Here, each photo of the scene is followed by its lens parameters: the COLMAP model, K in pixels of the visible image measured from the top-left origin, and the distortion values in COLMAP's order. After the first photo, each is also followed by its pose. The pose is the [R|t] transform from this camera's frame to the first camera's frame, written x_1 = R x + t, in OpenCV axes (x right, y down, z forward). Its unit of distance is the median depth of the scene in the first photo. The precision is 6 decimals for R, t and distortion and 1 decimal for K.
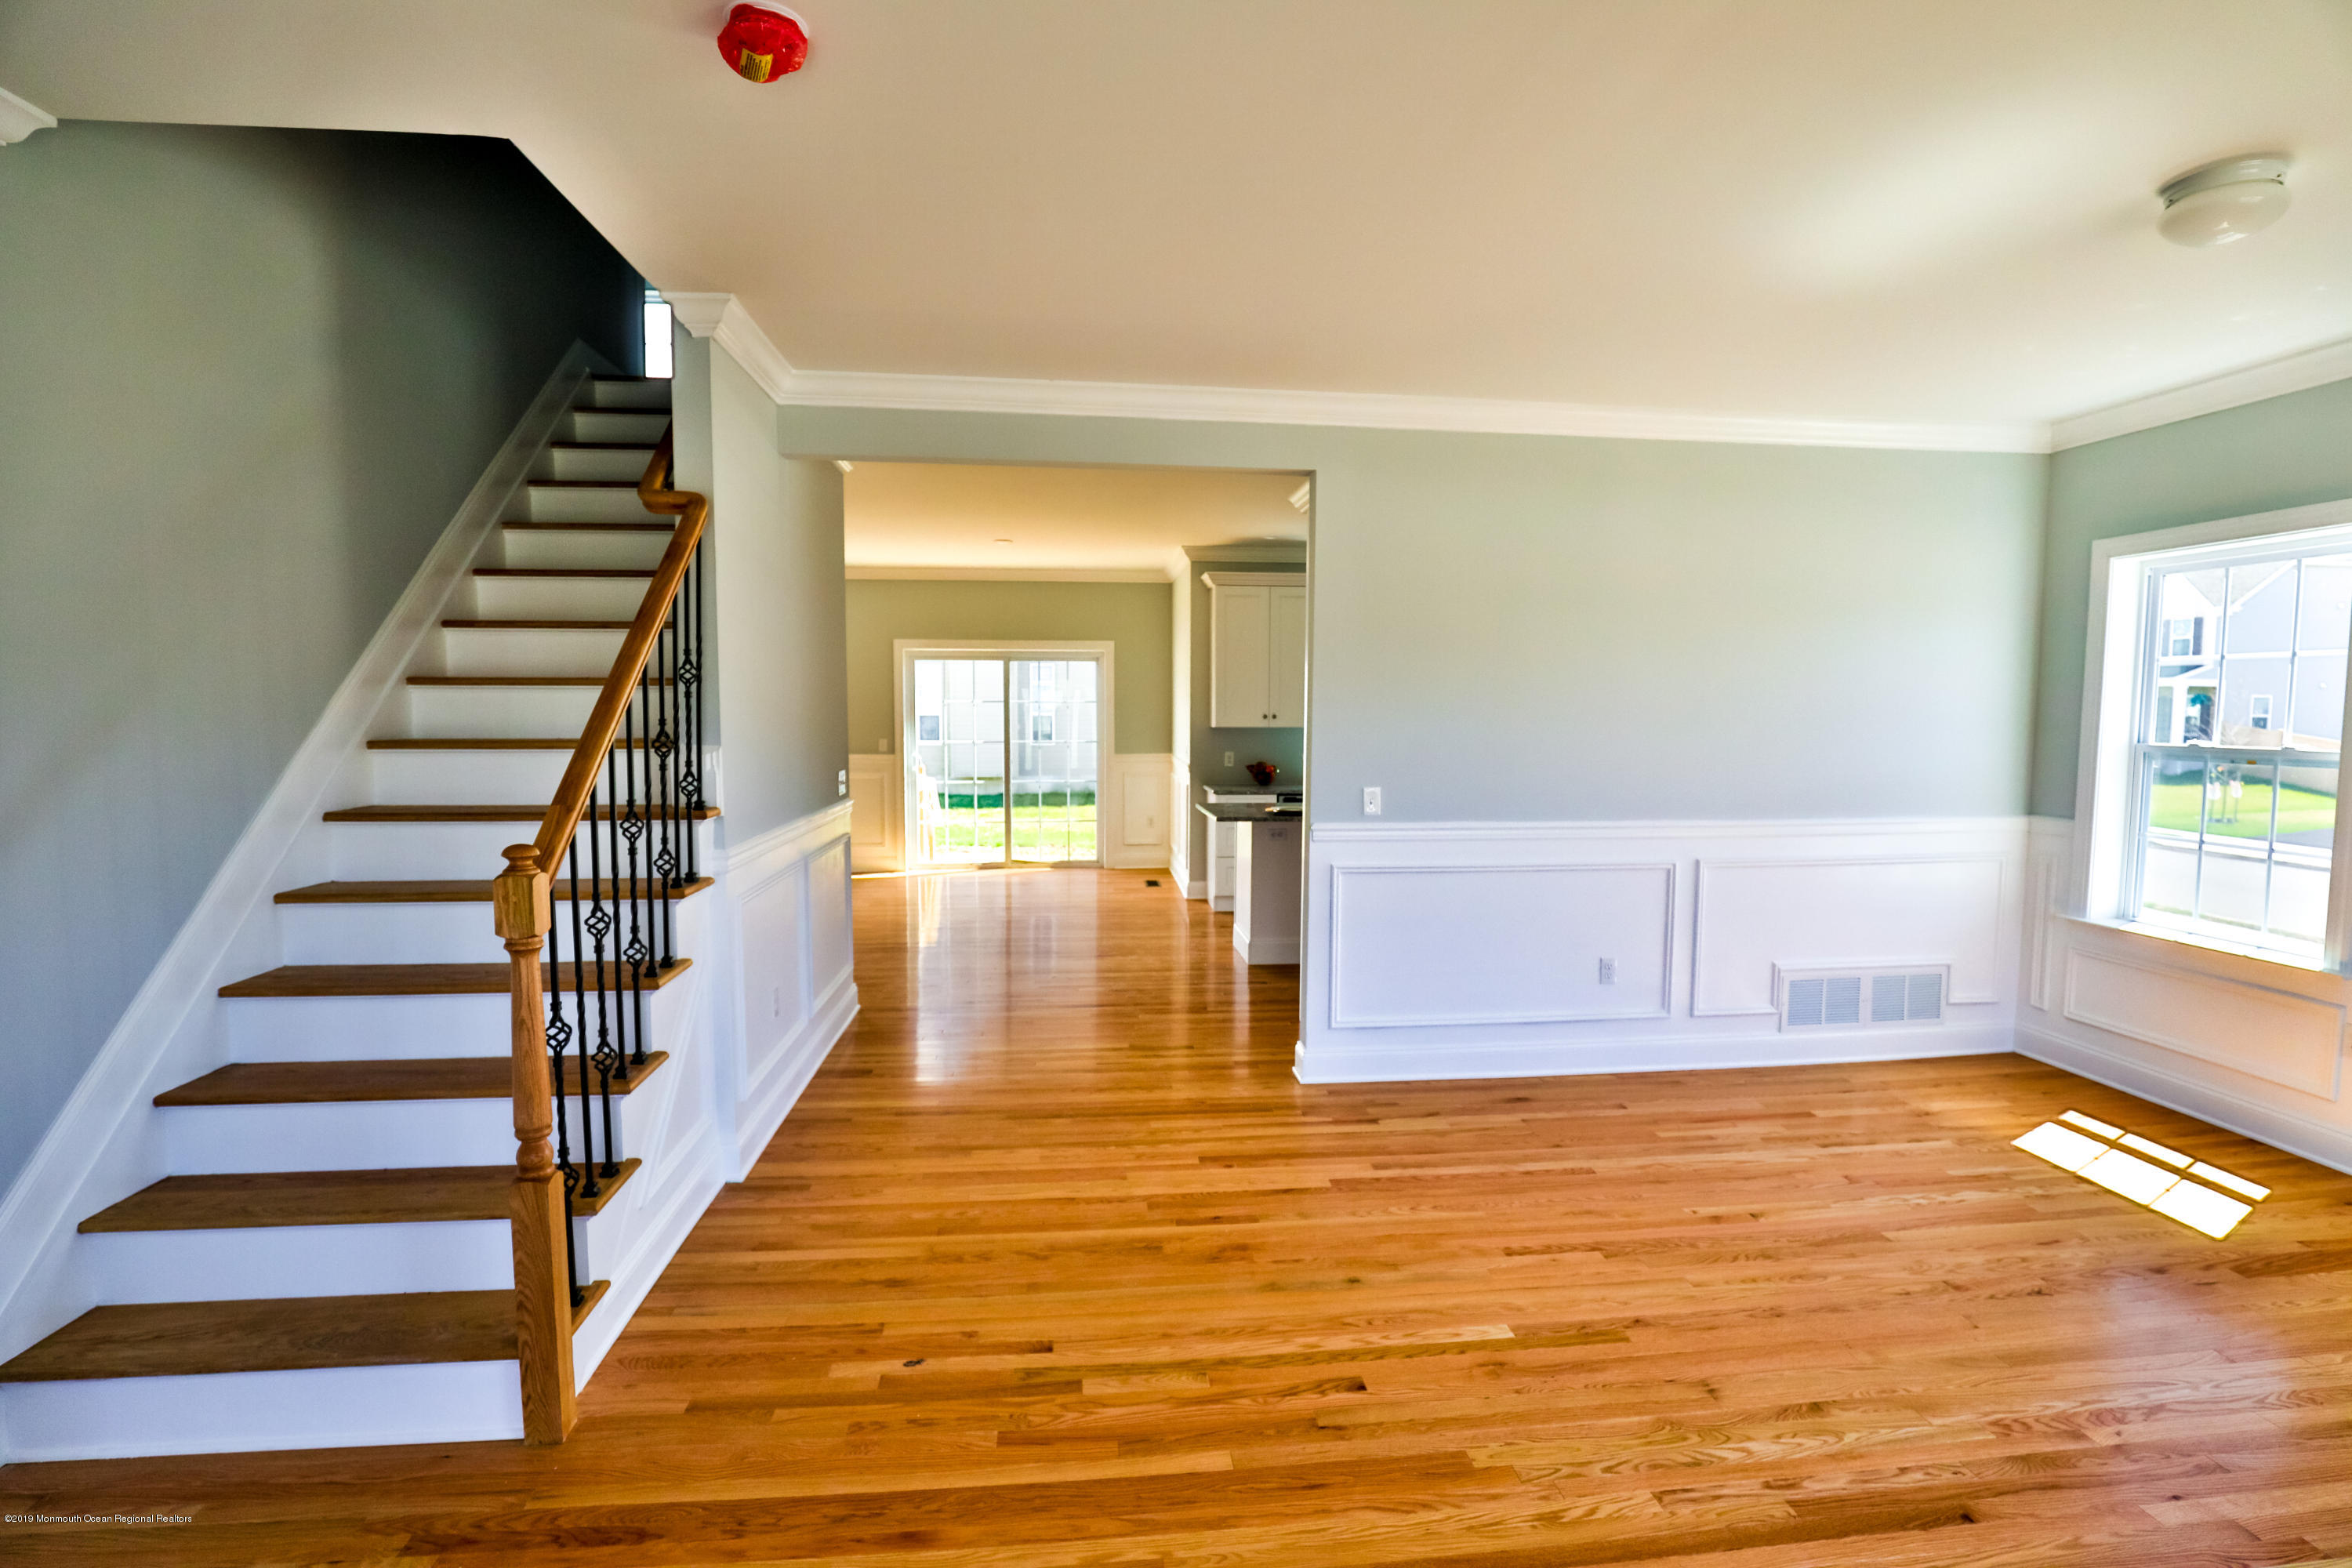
lens RADIAL K [[1145.2, 0, 1186.9], [0, 1145.2, 778.8], [0, 0, 1]] dist [-0.035911, 0.005389]
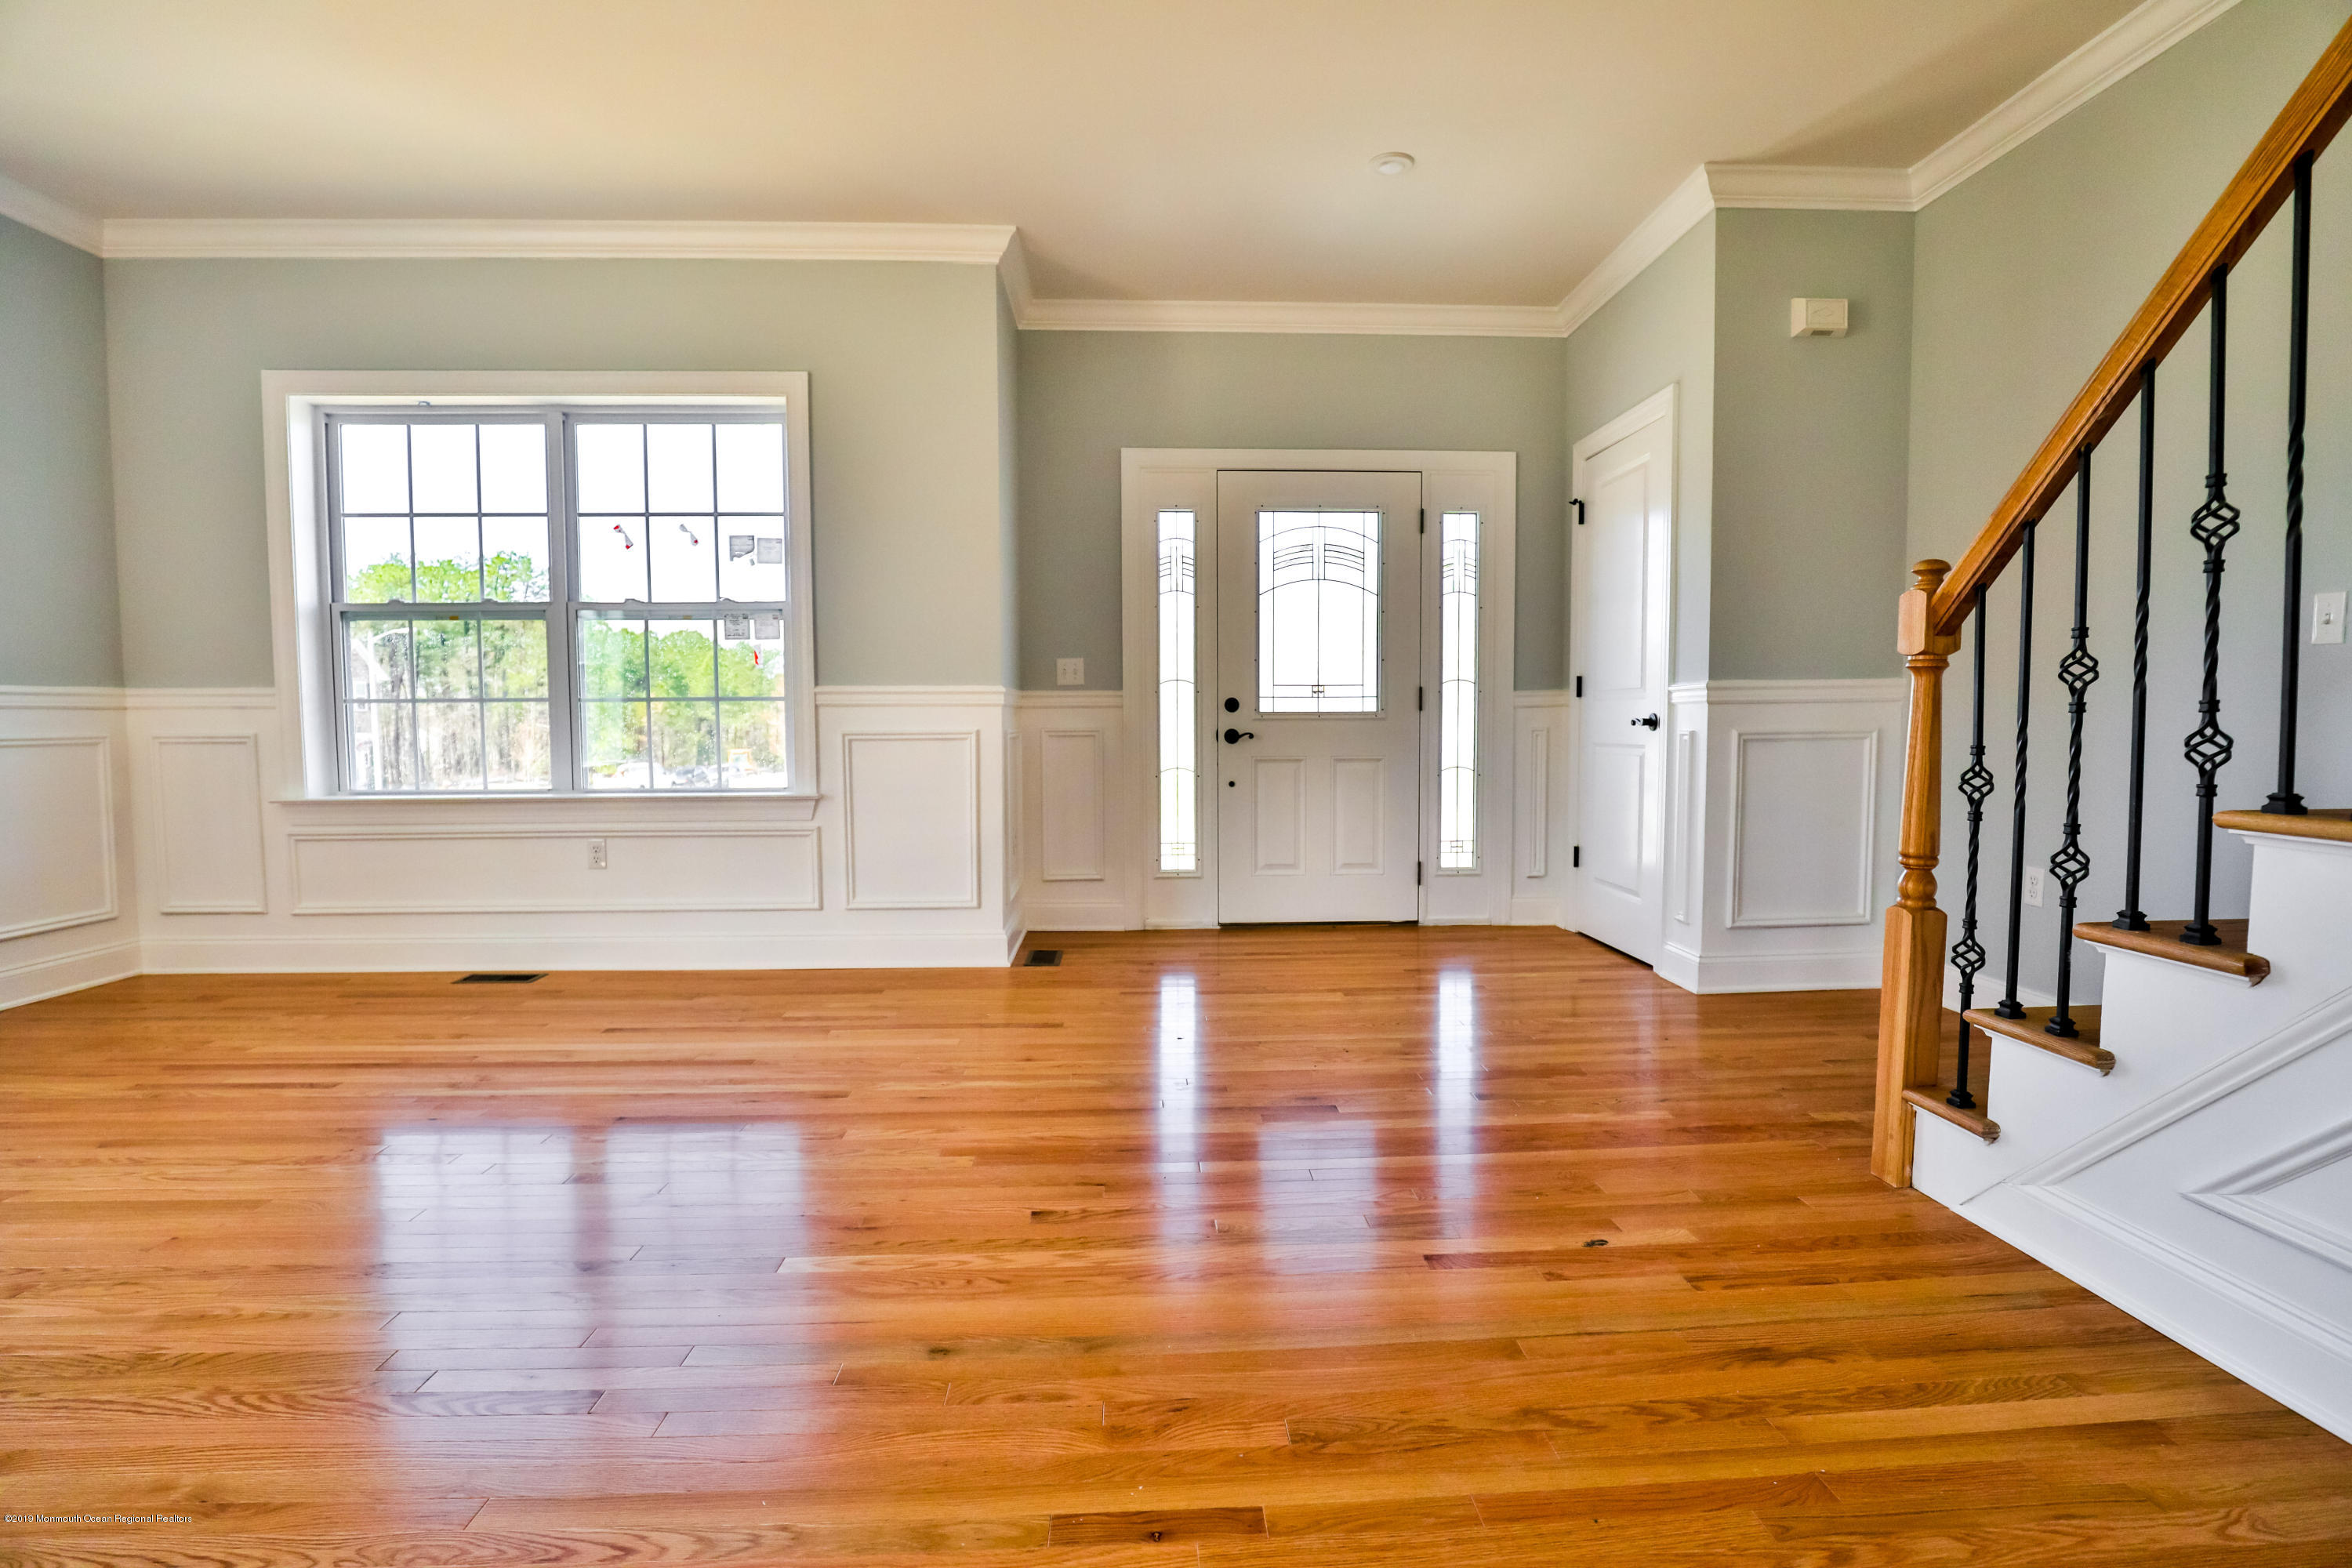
lens RADIAL K [[1145.2, 0, 1201.7], [0, 1145.2, 792.4], [0, 0, 1]] dist [-0.035911, 0.005389]
pose [[-0.998910, -0.001108, 0.046663, -0.008682], [0.004932, 0.991615, 0.129129, 0.108824], [-0.046415, 0.129219, -0.990529, 1.706512]]
